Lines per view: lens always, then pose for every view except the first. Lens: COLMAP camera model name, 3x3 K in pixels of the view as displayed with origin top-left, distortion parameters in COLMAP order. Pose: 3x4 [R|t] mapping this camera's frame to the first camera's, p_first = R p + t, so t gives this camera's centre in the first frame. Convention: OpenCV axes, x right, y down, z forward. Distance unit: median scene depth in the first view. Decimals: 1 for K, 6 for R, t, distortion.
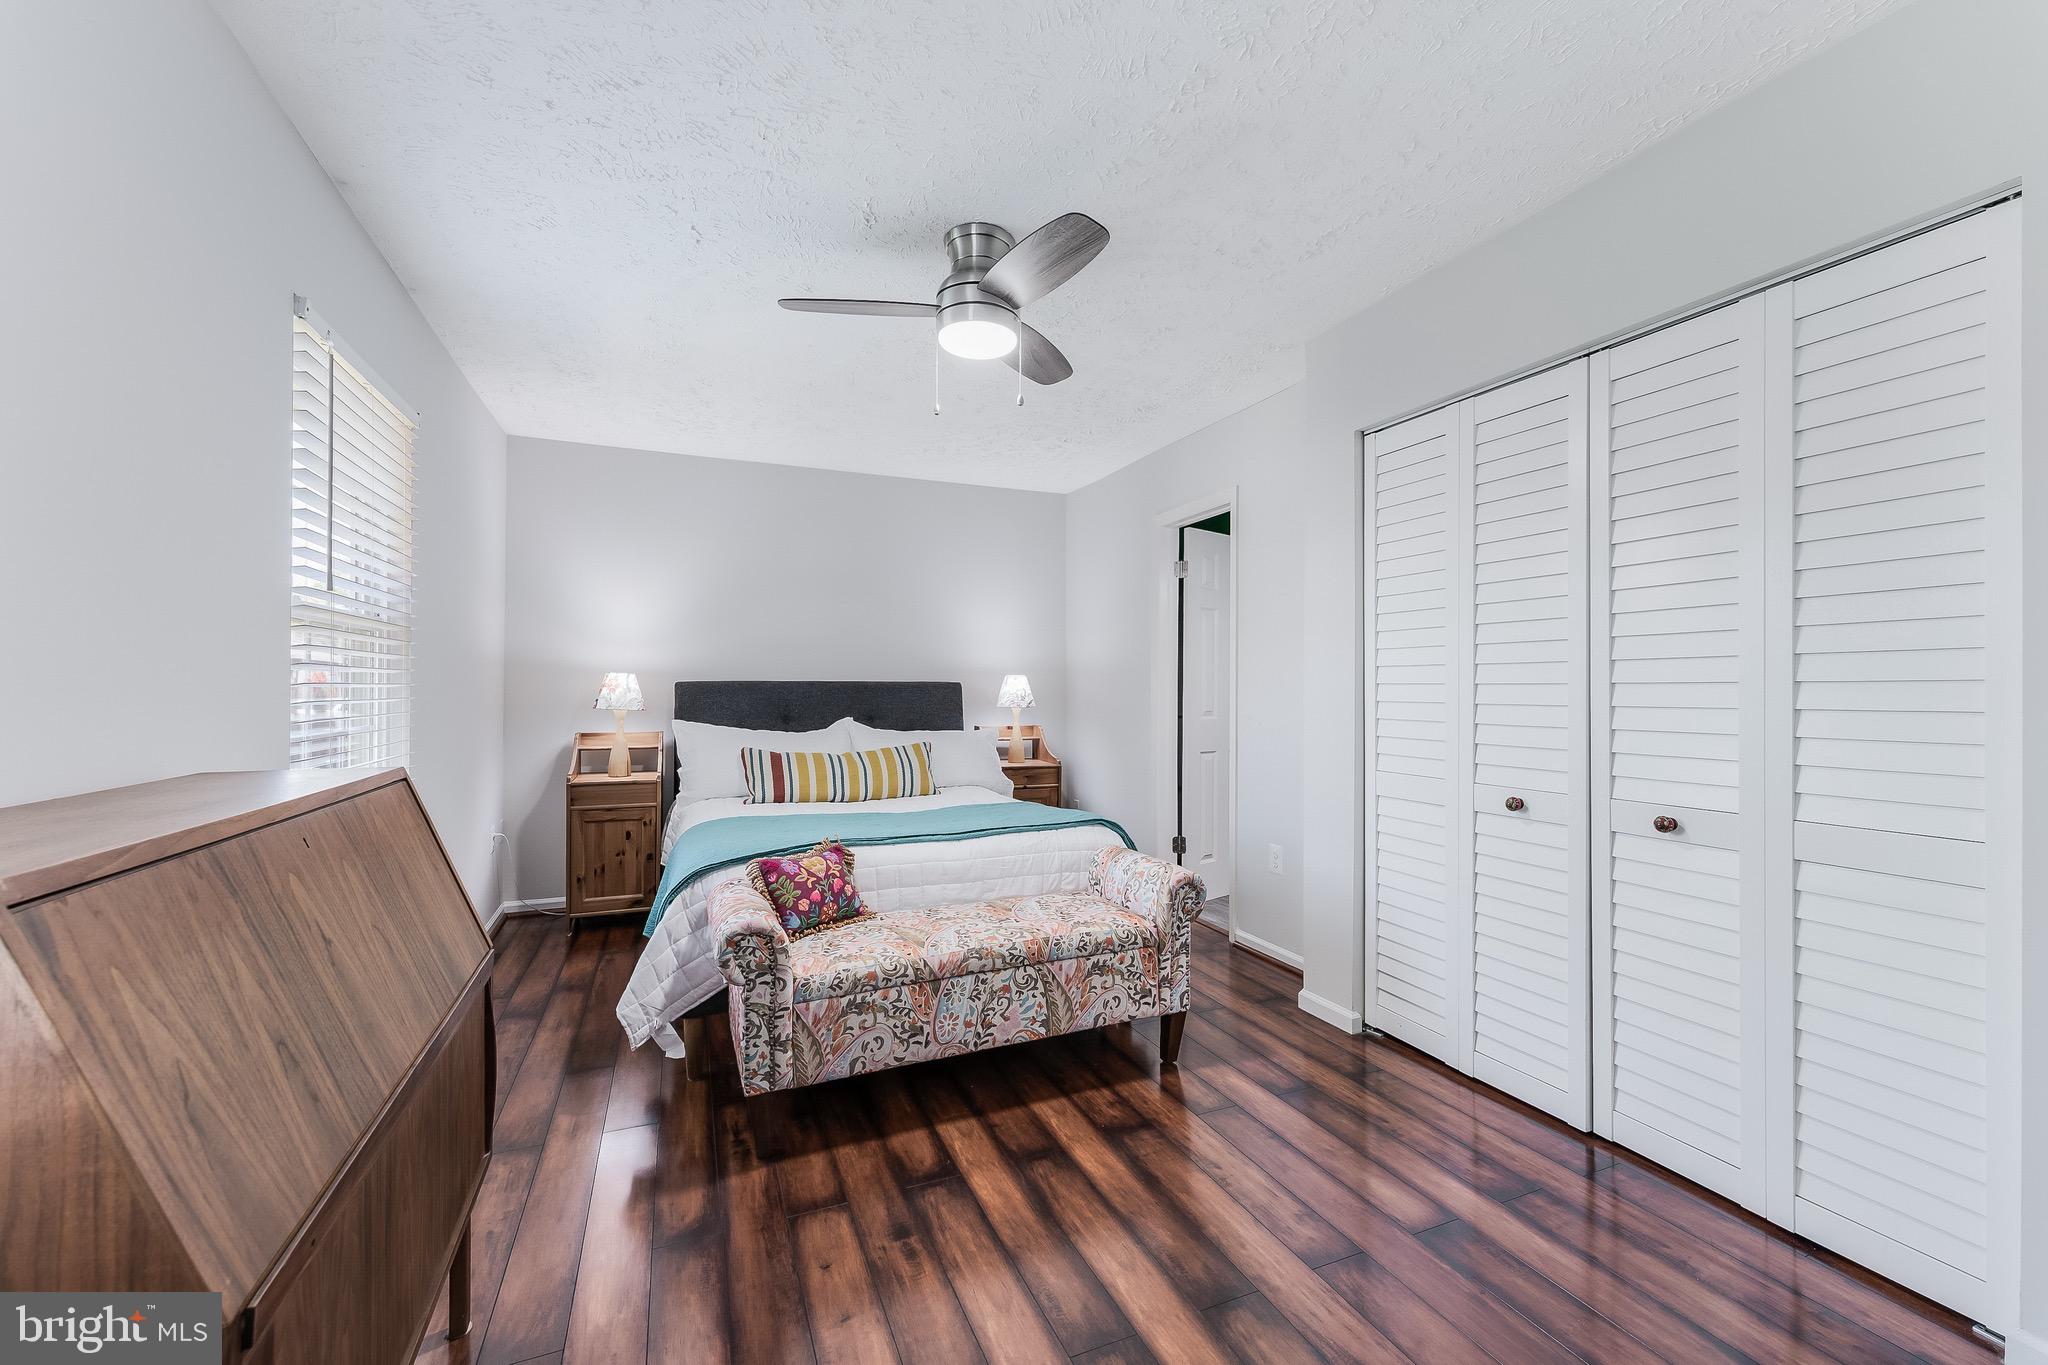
lens RADIAL K [[826.6, 0, 1025.4], [0, 826.6, 684.9], [0, 0, 1]] dist [-0.000695, -0.000145]
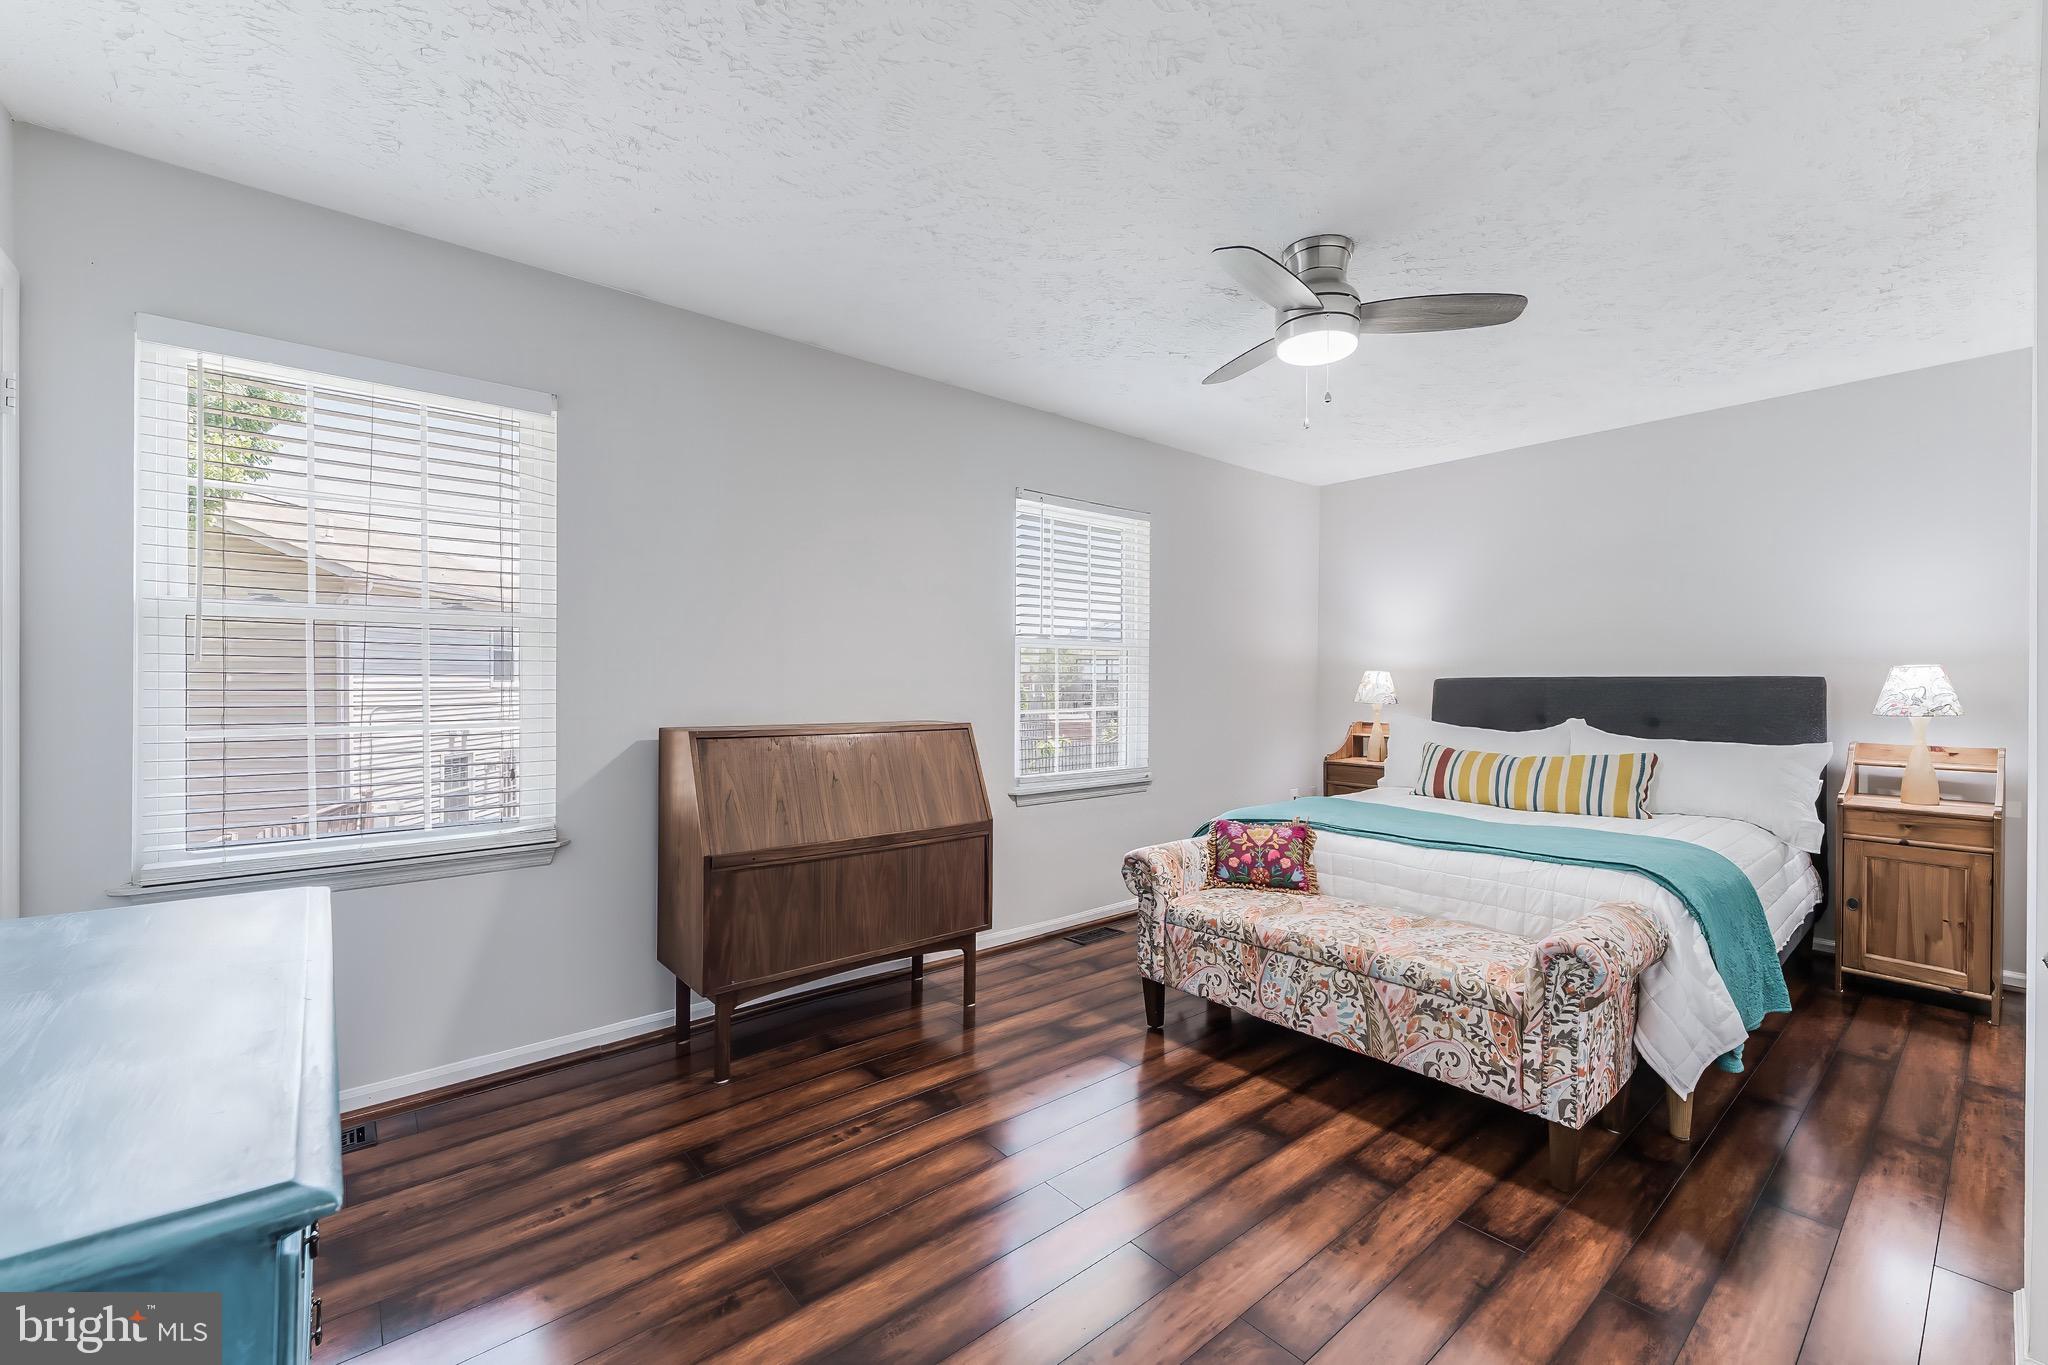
lens RADIAL K [[826.6, 0, 1015.5], [0, 826.6, 680.4], [0, 0, 1]] dist [-0.000695, -0.000145]
pose [[0.280016, -0.000948, -0.959995, 0.814663], [0.003686, 0.999993, 0.000088, -0.004103], [0.959988, -0.003564, 0.280017, 0.347325]]
